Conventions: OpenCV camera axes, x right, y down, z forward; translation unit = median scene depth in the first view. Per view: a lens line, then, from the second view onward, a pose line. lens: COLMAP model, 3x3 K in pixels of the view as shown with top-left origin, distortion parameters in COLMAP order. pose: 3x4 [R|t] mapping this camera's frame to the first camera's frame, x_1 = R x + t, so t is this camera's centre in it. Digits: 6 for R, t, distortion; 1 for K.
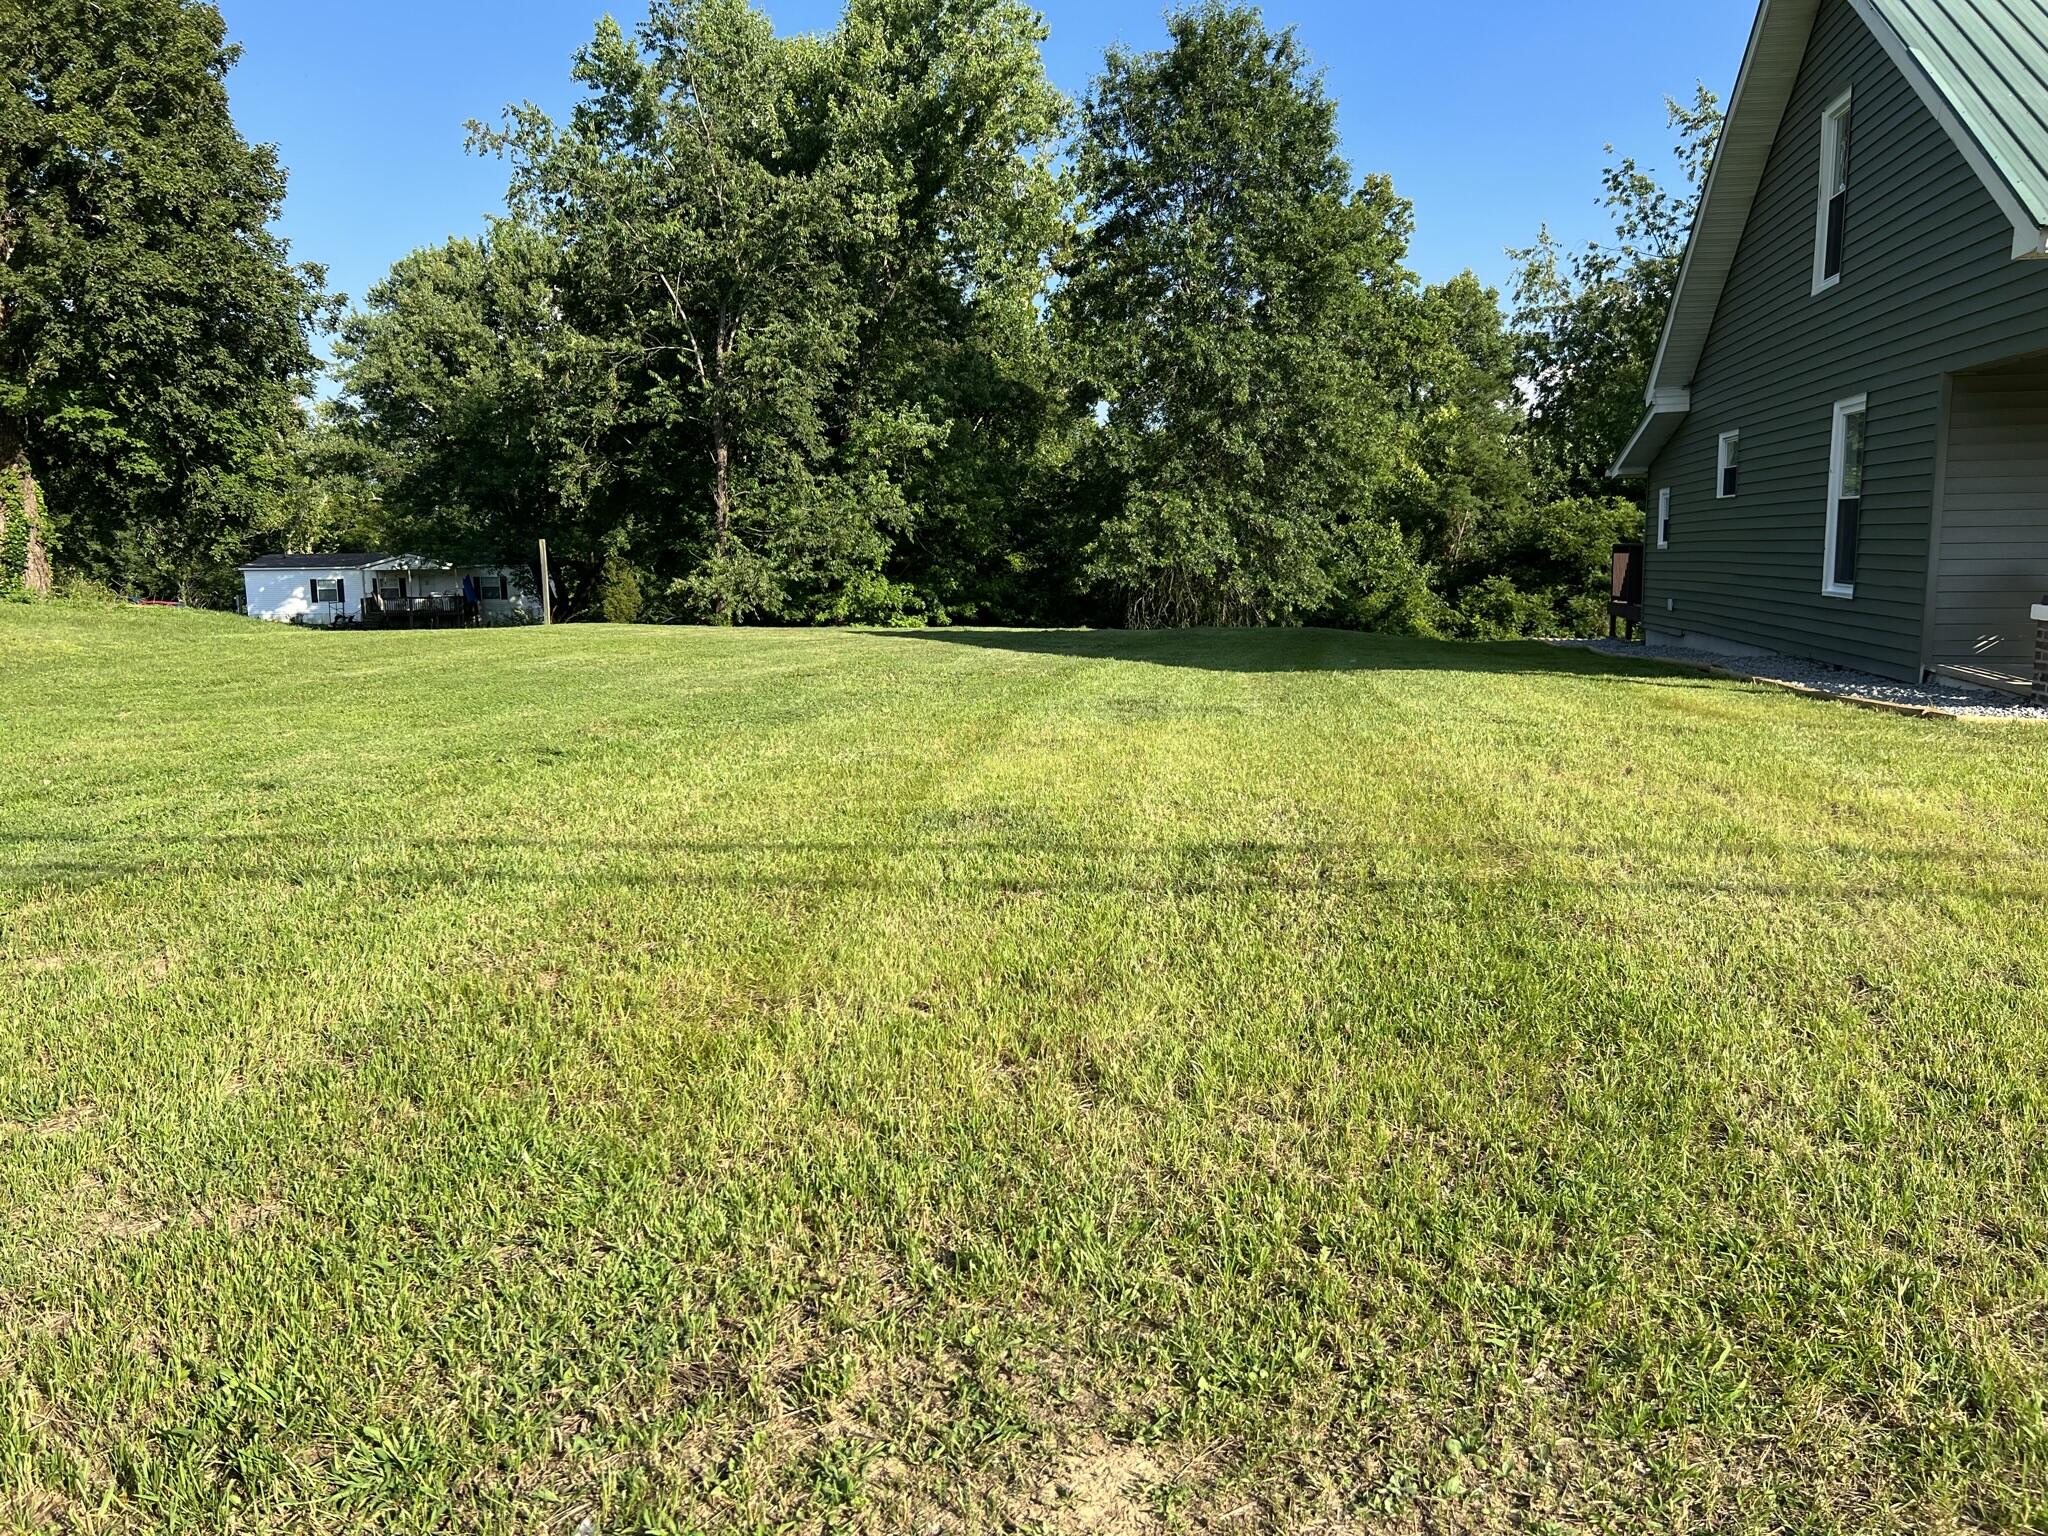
lens RADIAL K [[1545.4, 0, 1025.4], [0, 1545.4, 797.4], [0, 0, 1]] dist [0.022252, -0.026111]
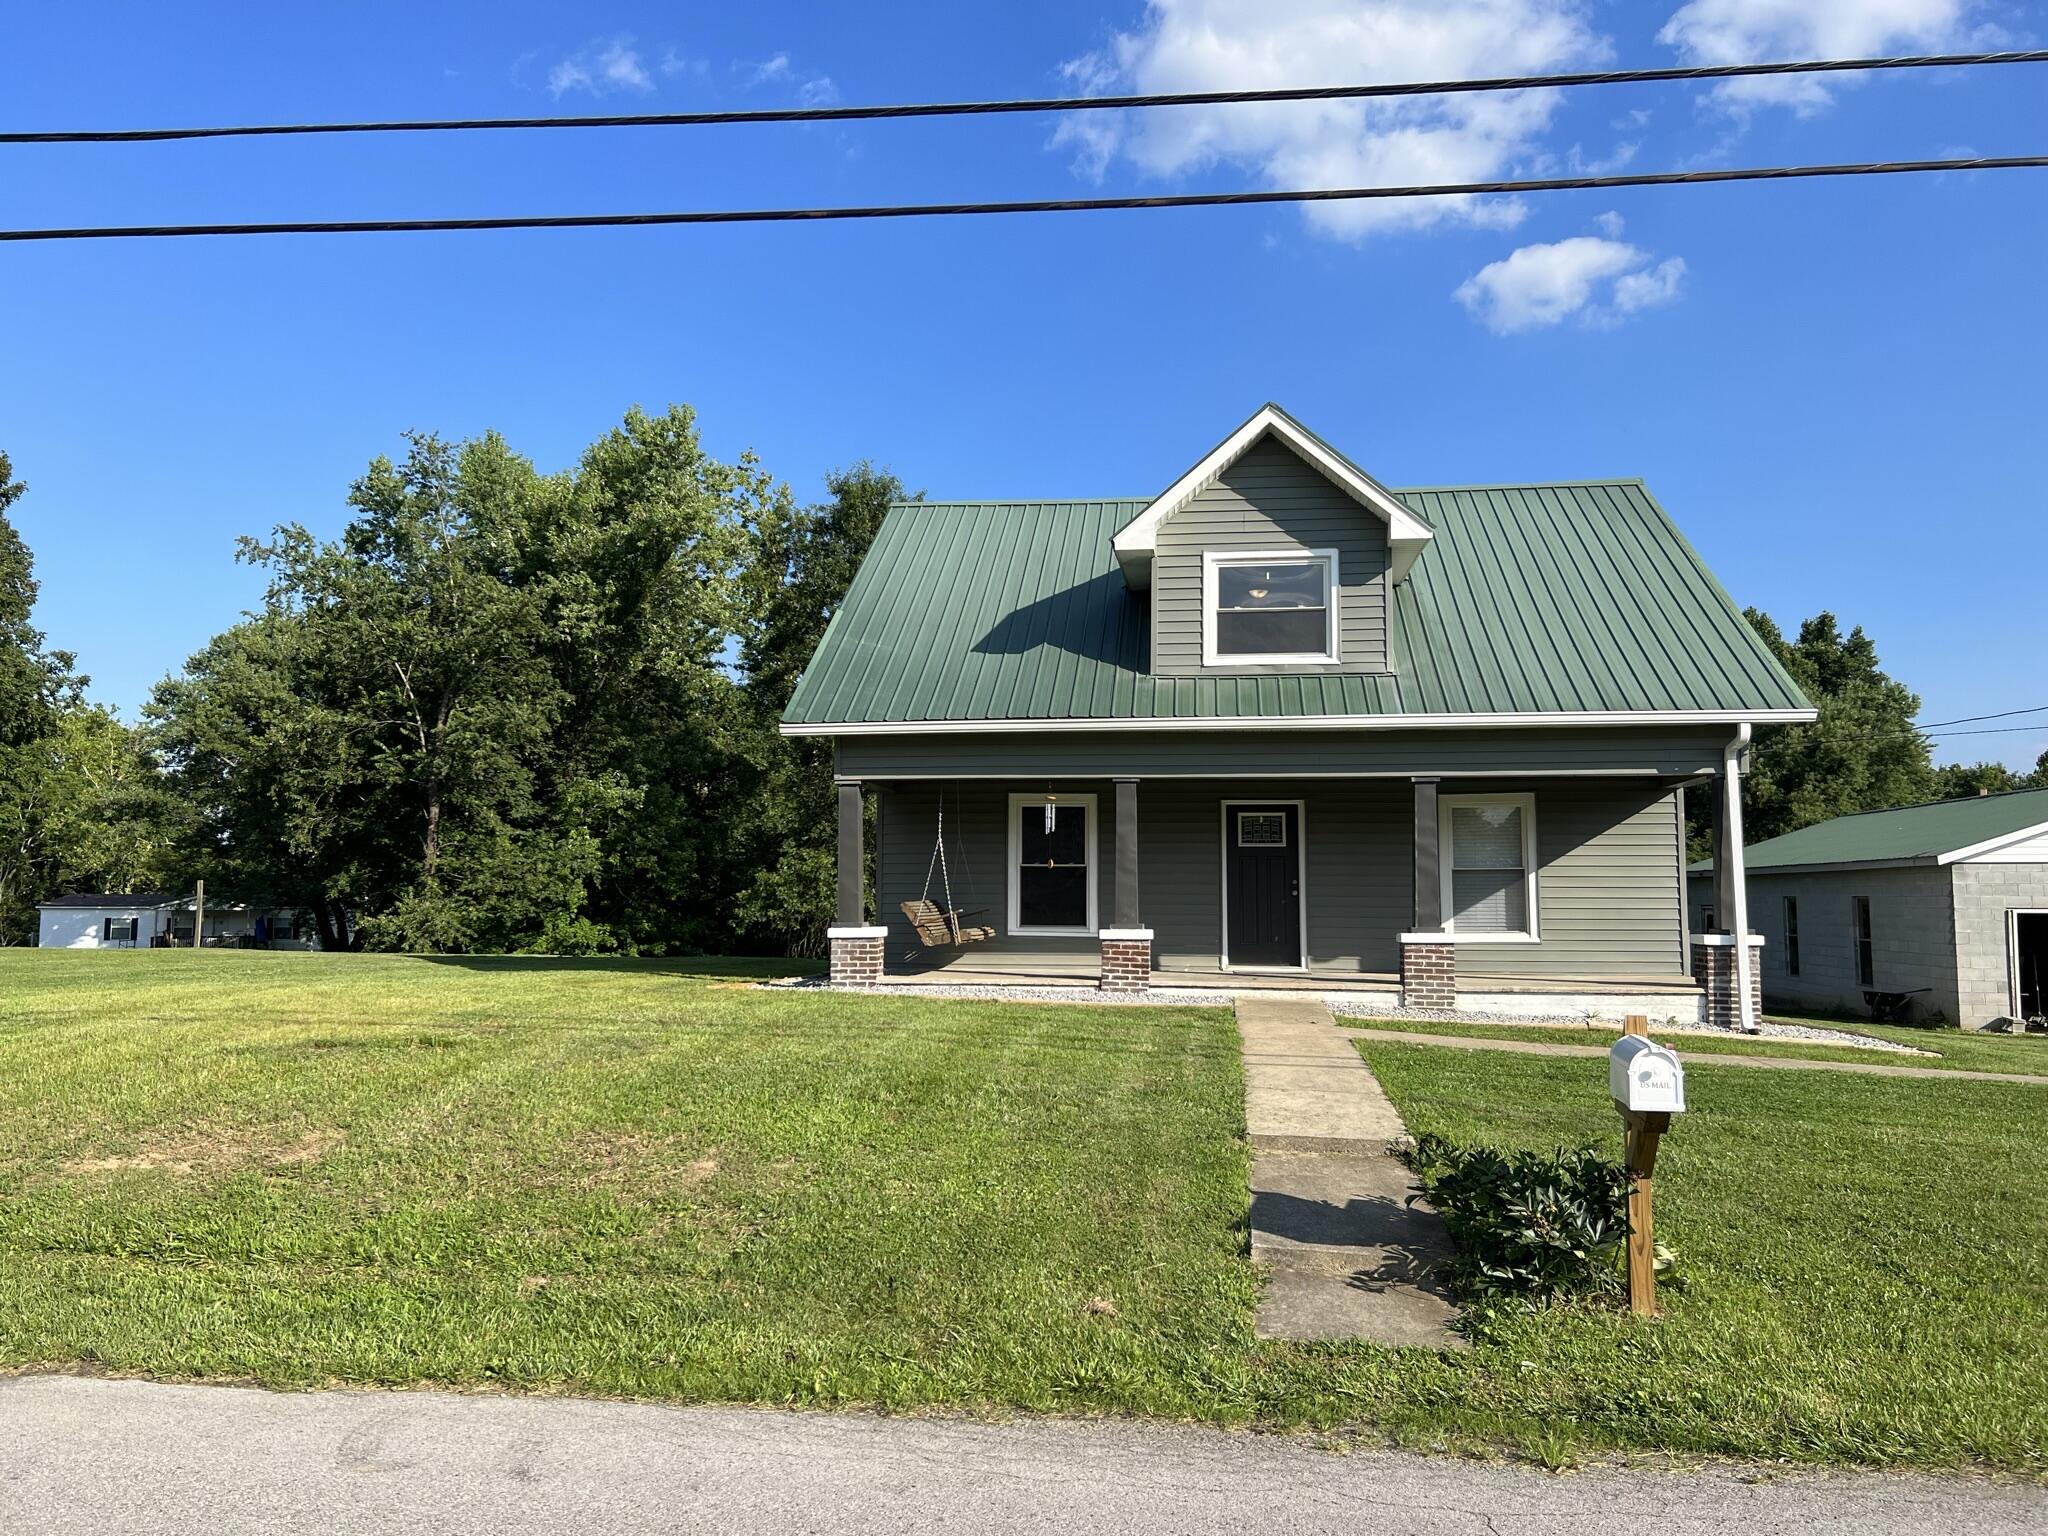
lens RADIAL K [[1512.3, 0, 1024.0], [0, 1512.3, 768.0], [0, 0, 1]] dist [0.024459, -0.038732]
pose [[0.996358, 0.020709, 0.082712, 0.142971], [0.000106, 0.969754, -0.244082, 0.022671], [-0.085265, 0.243202, 0.966221, -0.134361]]
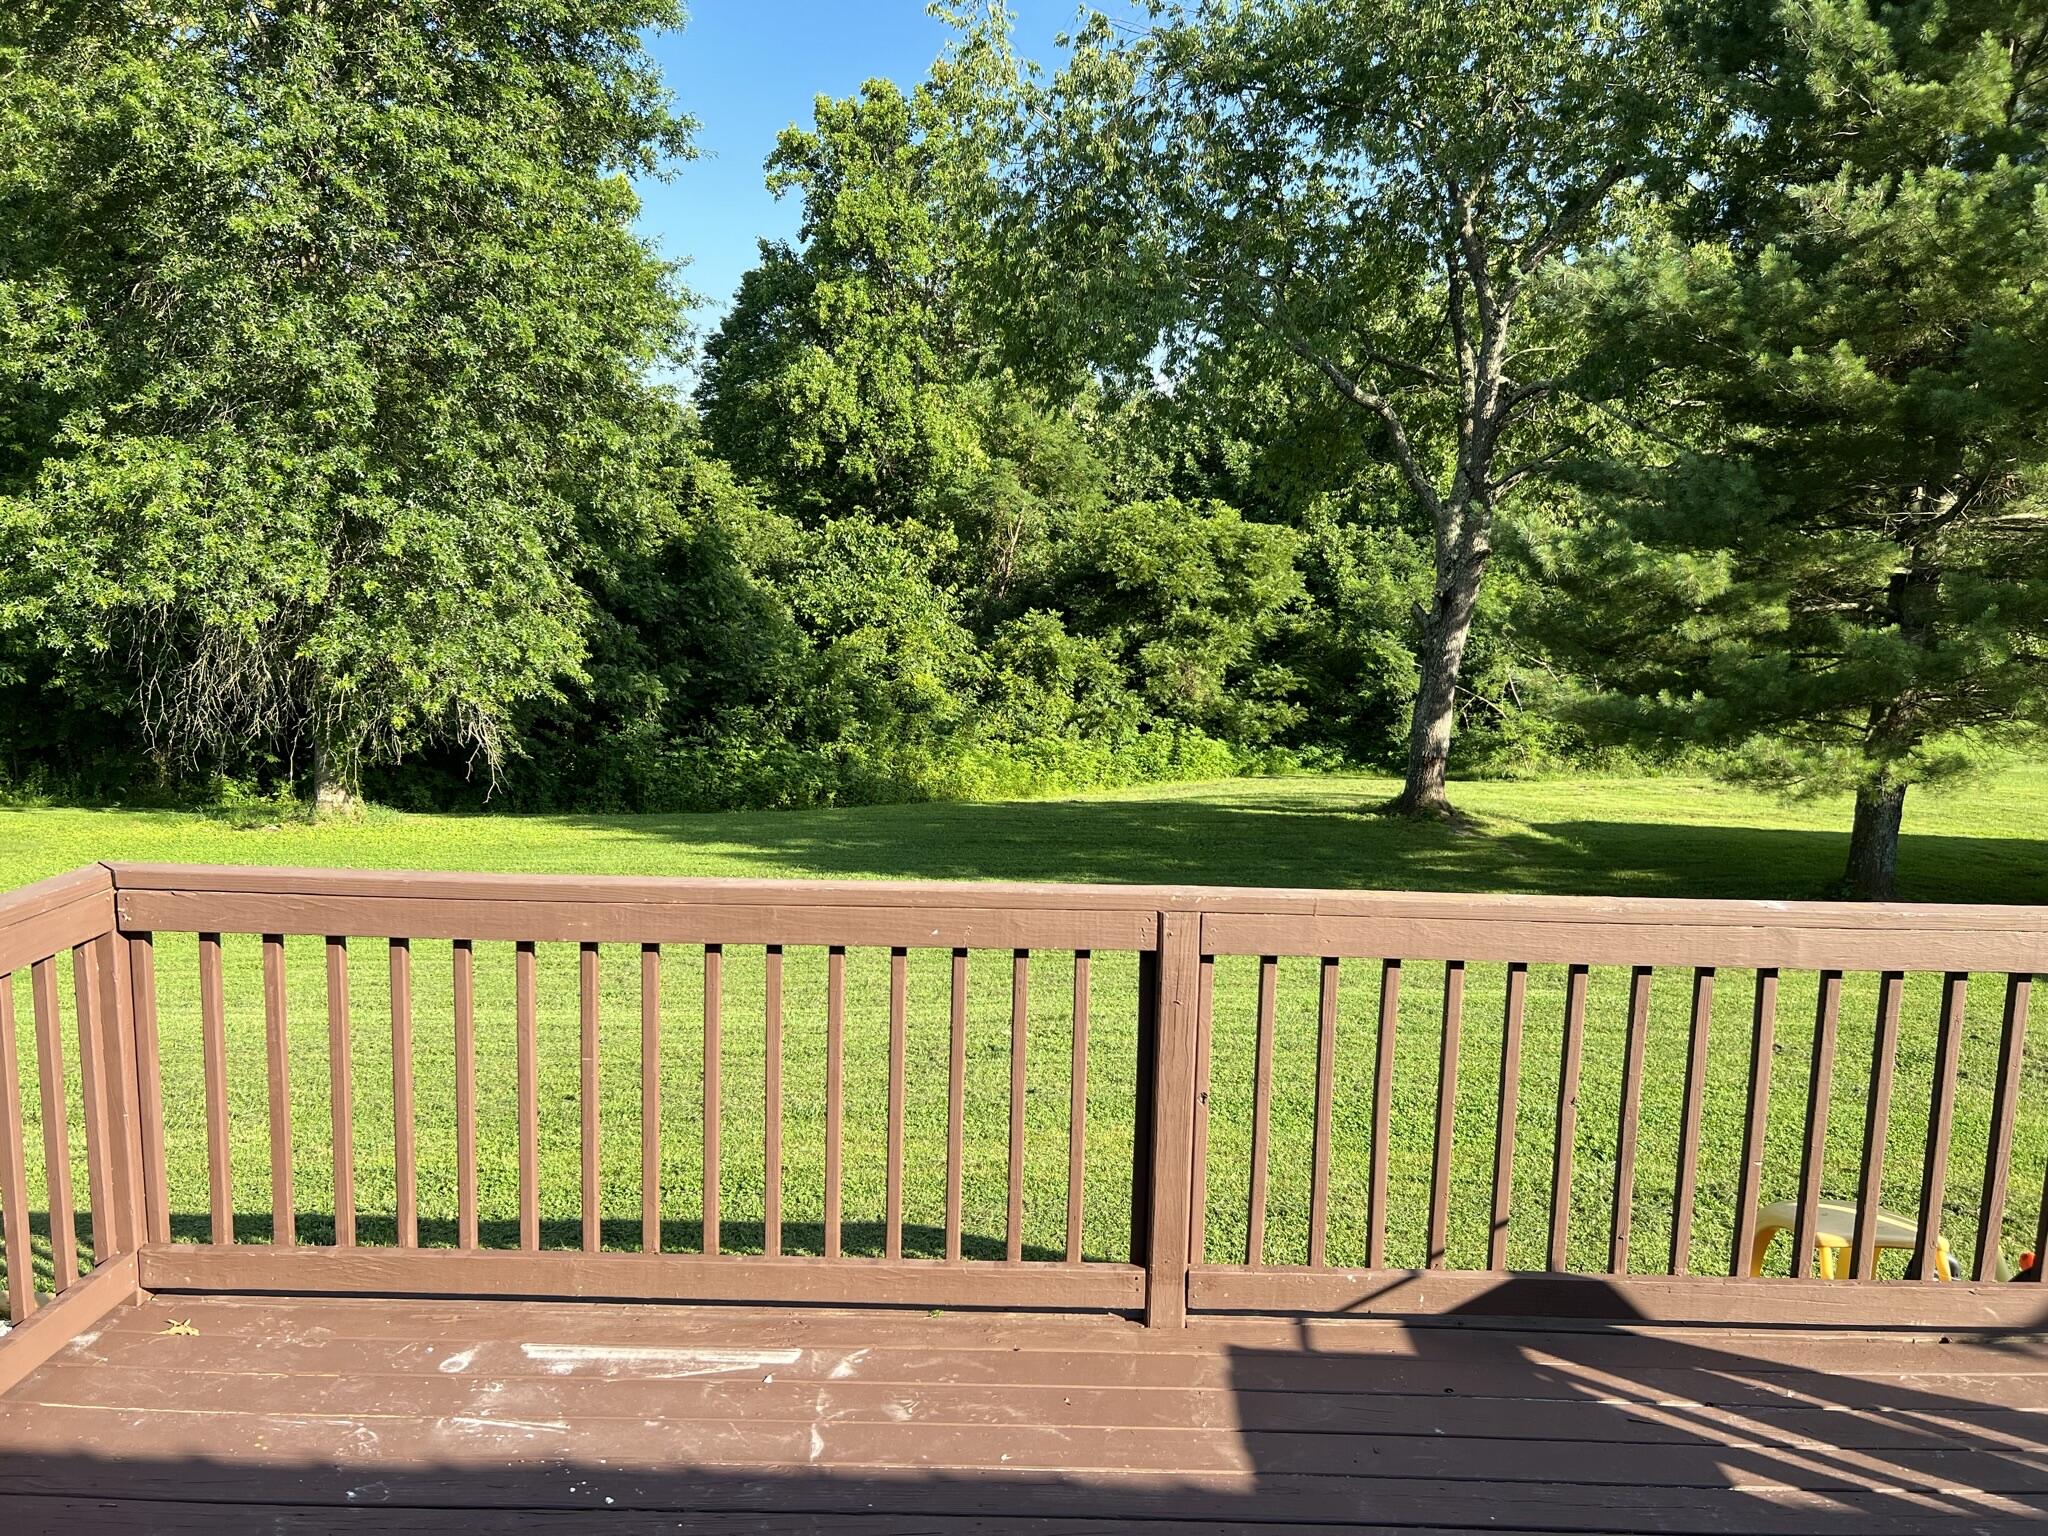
lens RADIAL K [[1543.8, 0, 1024.0], [0, 1543.8, 768.0], [0, 0, 1]] dist [0.027479, -0.046170]
pose [[0.982120, 0.013360, 0.187781, 0.238572], [-0.011868, 0.999888, -0.009065, -0.093930], [-0.187881, 0.006674, 0.982169, 0.475678]]
